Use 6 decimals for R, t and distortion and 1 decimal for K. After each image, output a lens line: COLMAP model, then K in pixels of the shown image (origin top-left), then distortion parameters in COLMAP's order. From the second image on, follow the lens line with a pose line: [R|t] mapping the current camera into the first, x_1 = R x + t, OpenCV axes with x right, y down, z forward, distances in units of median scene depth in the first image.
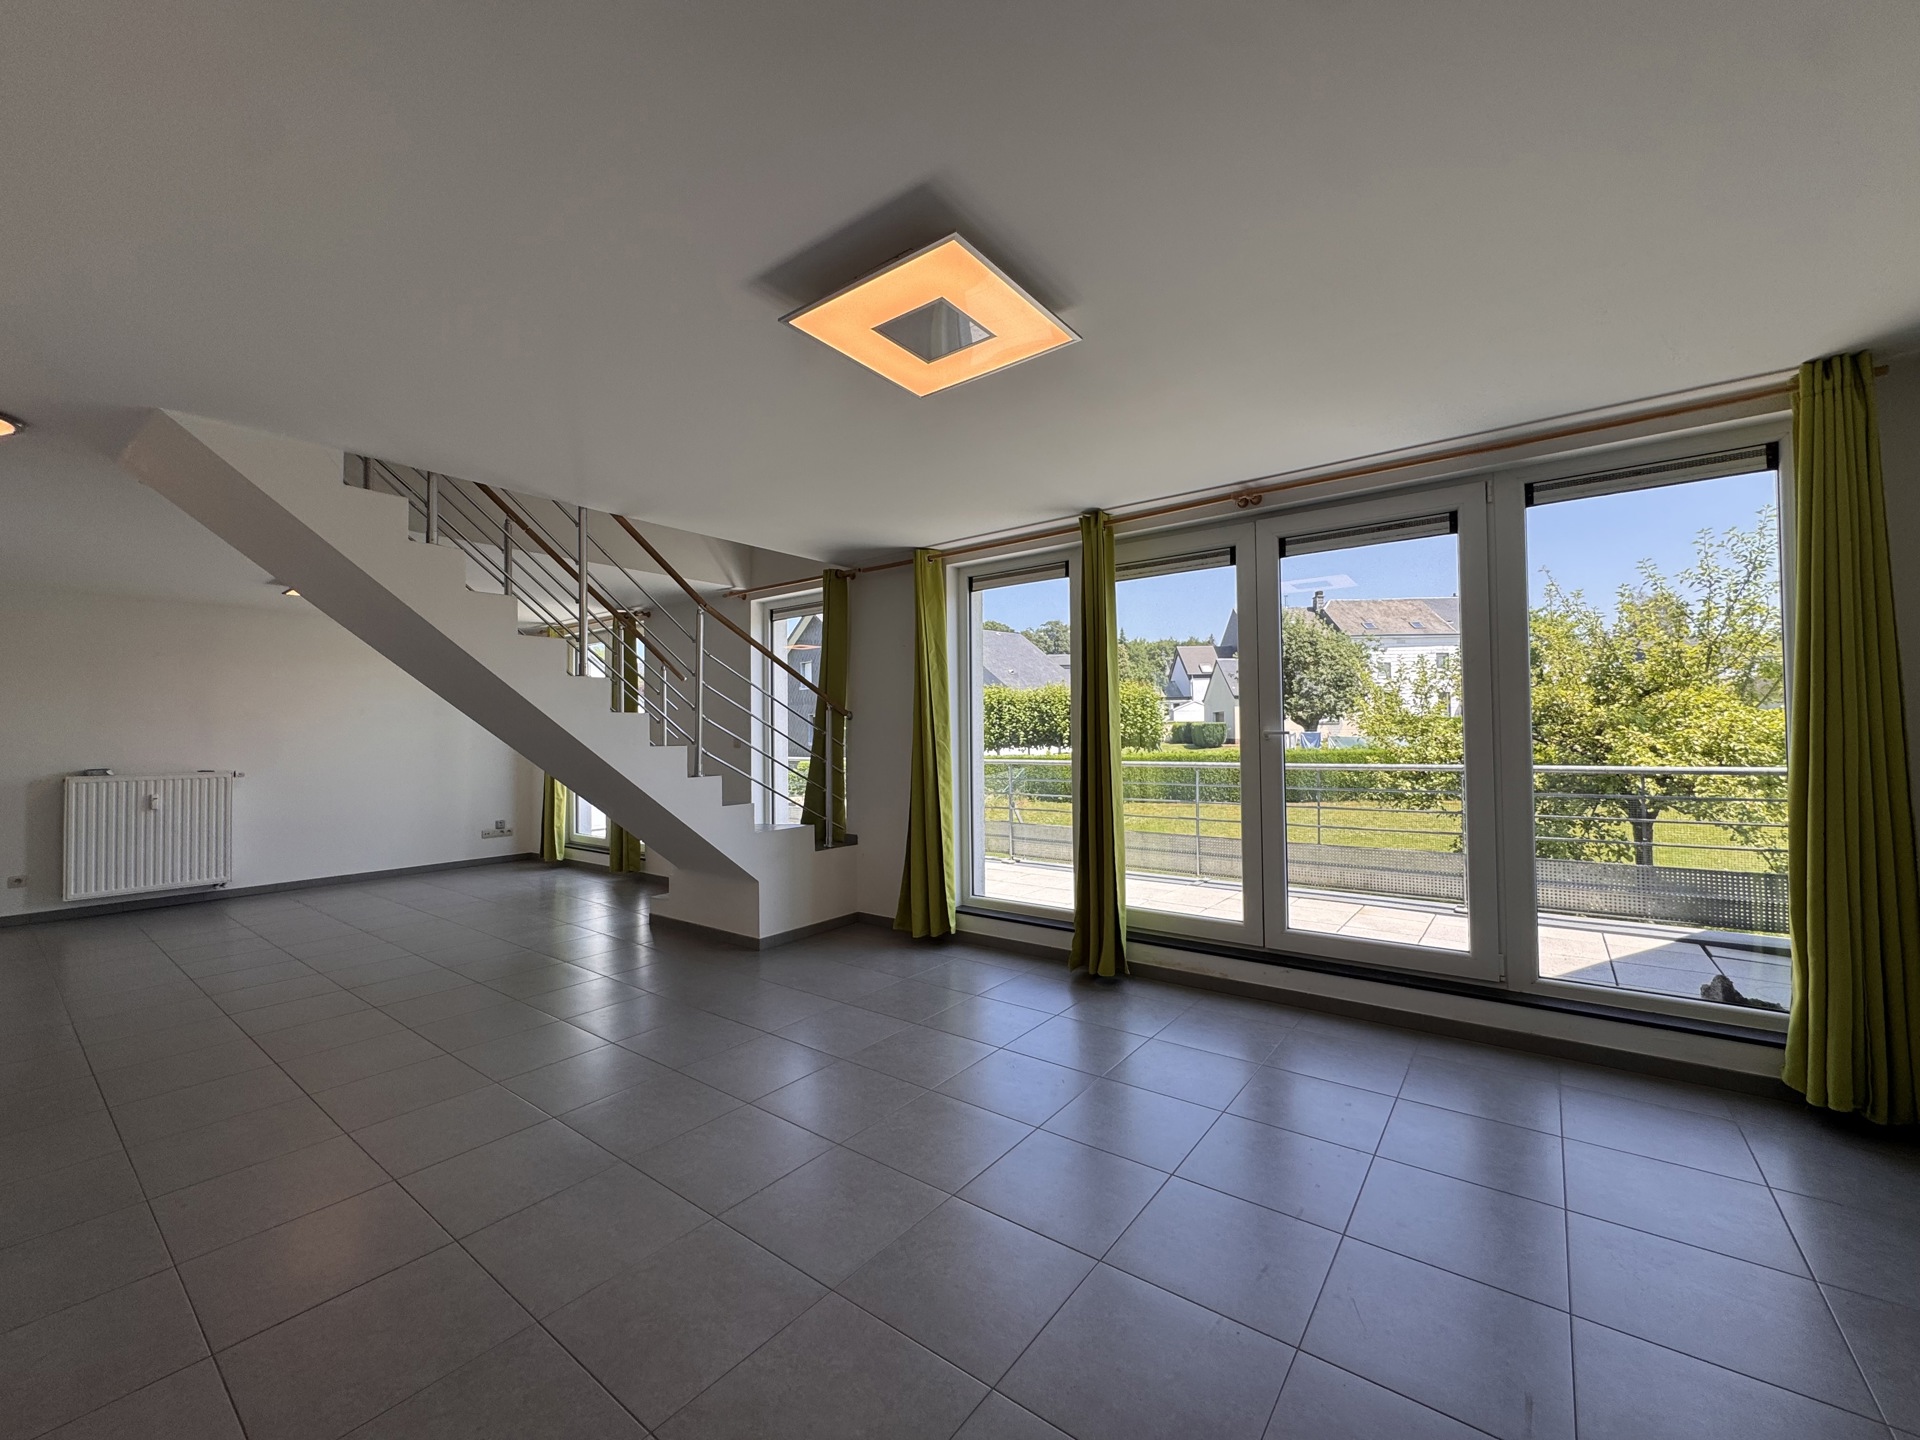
lens RADIAL K [[771.3, 0, 967.8], [0, 771.3, 719.1], [0, 0, 1]] dist [-0.003118, 0.000579]
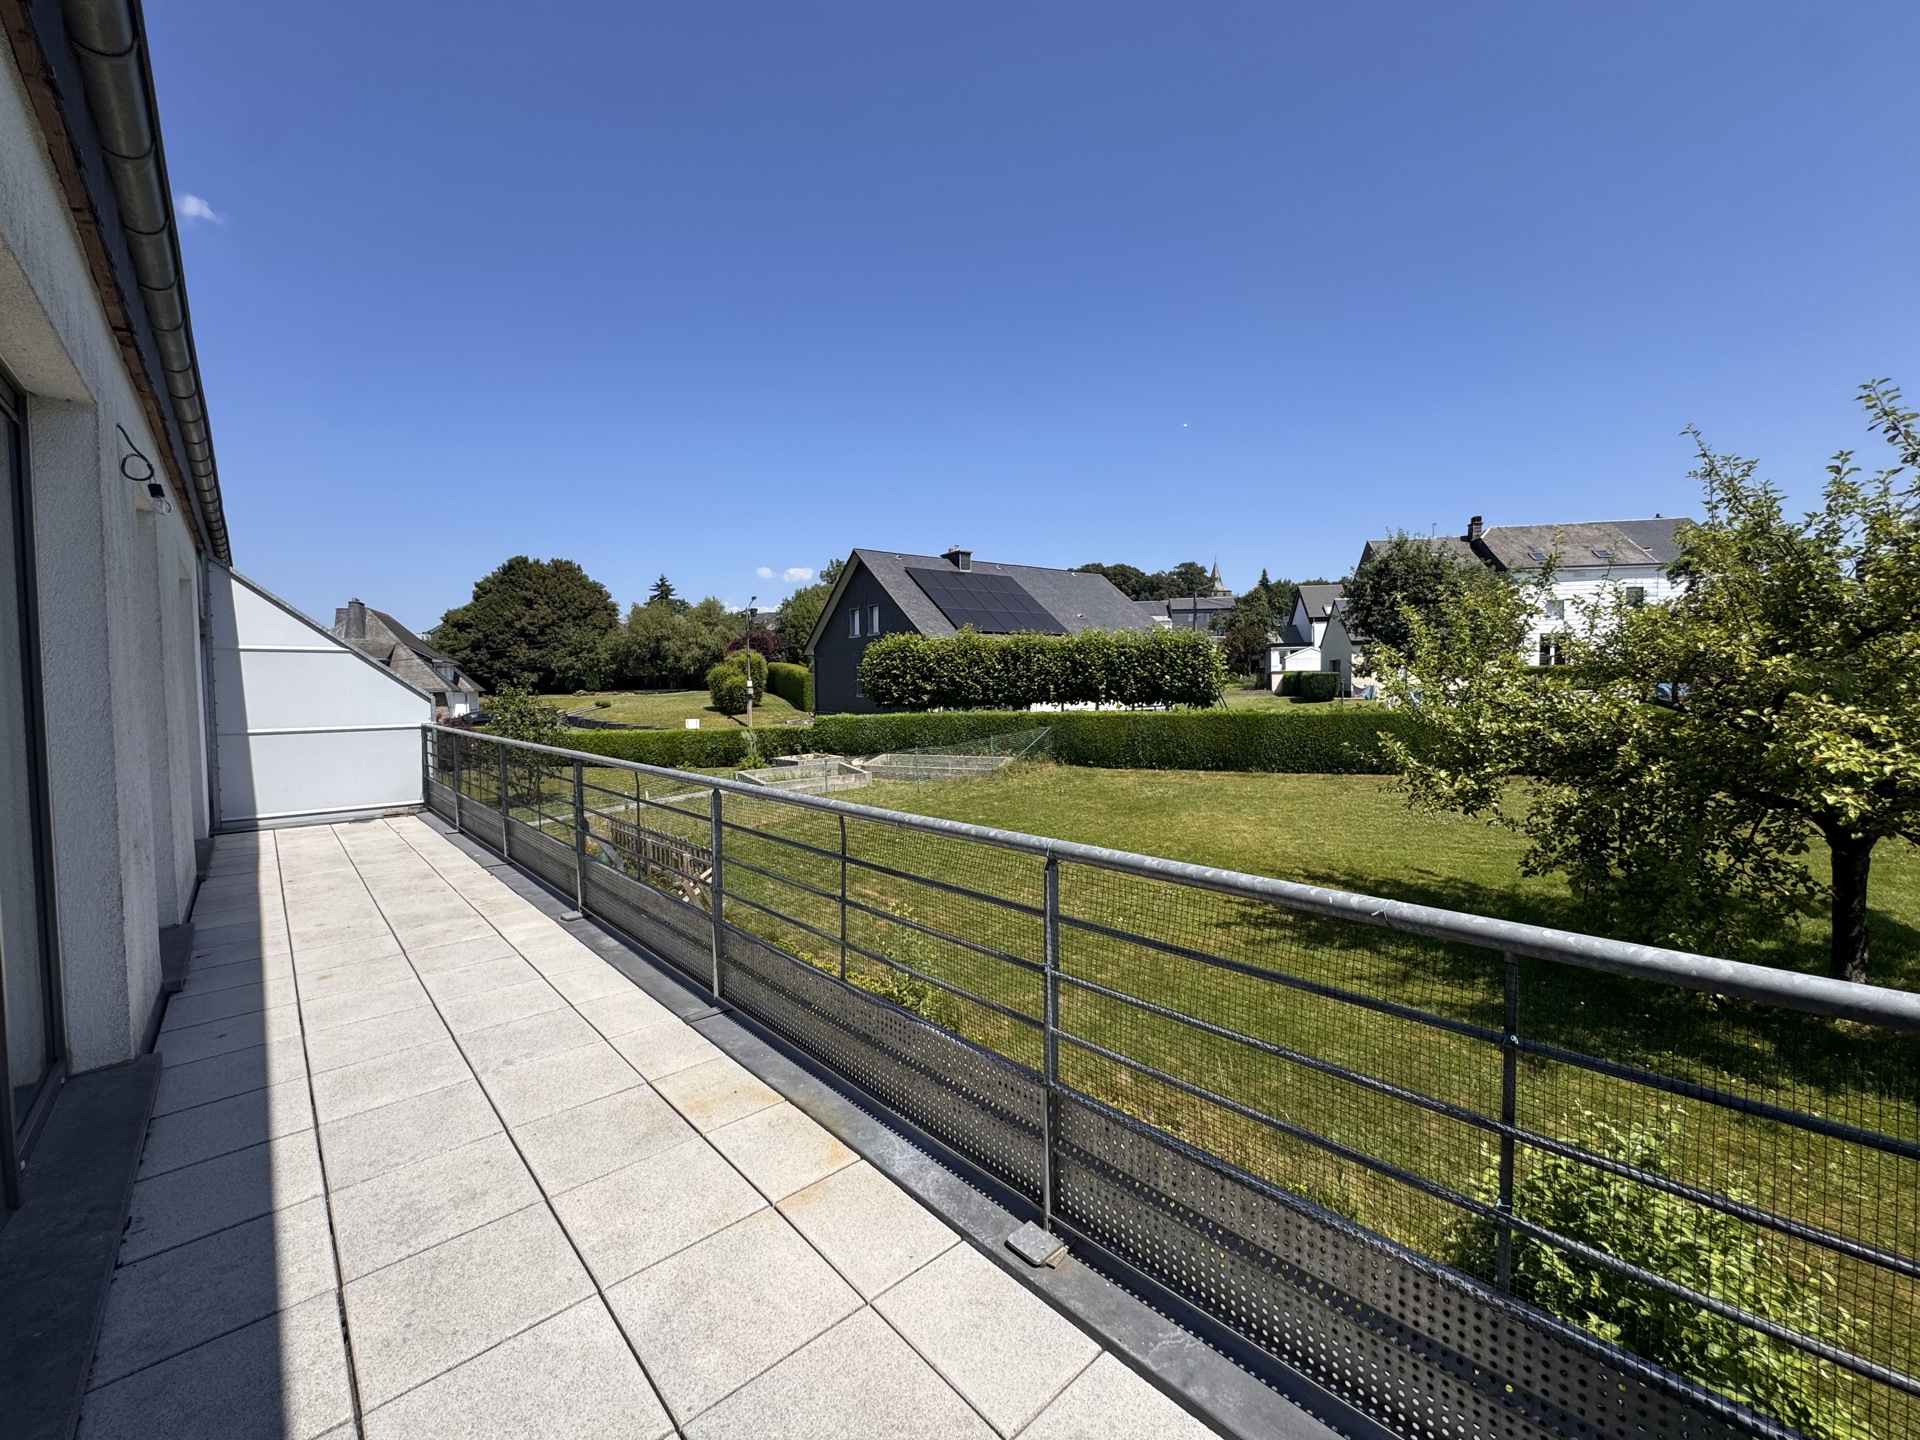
lens RADIAL K [[771.3, 0, 965.5], [0, 771.3, 725.0], [0, 0, 1]] dist [-0.003118, 0.000579]
pose [[0.984287, 0.011684, -0.176189, 0.127933], [0.001591, 0.997181, 0.075015, -0.003754], [0.176569, -0.074116, 0.981494, 0.124453]]
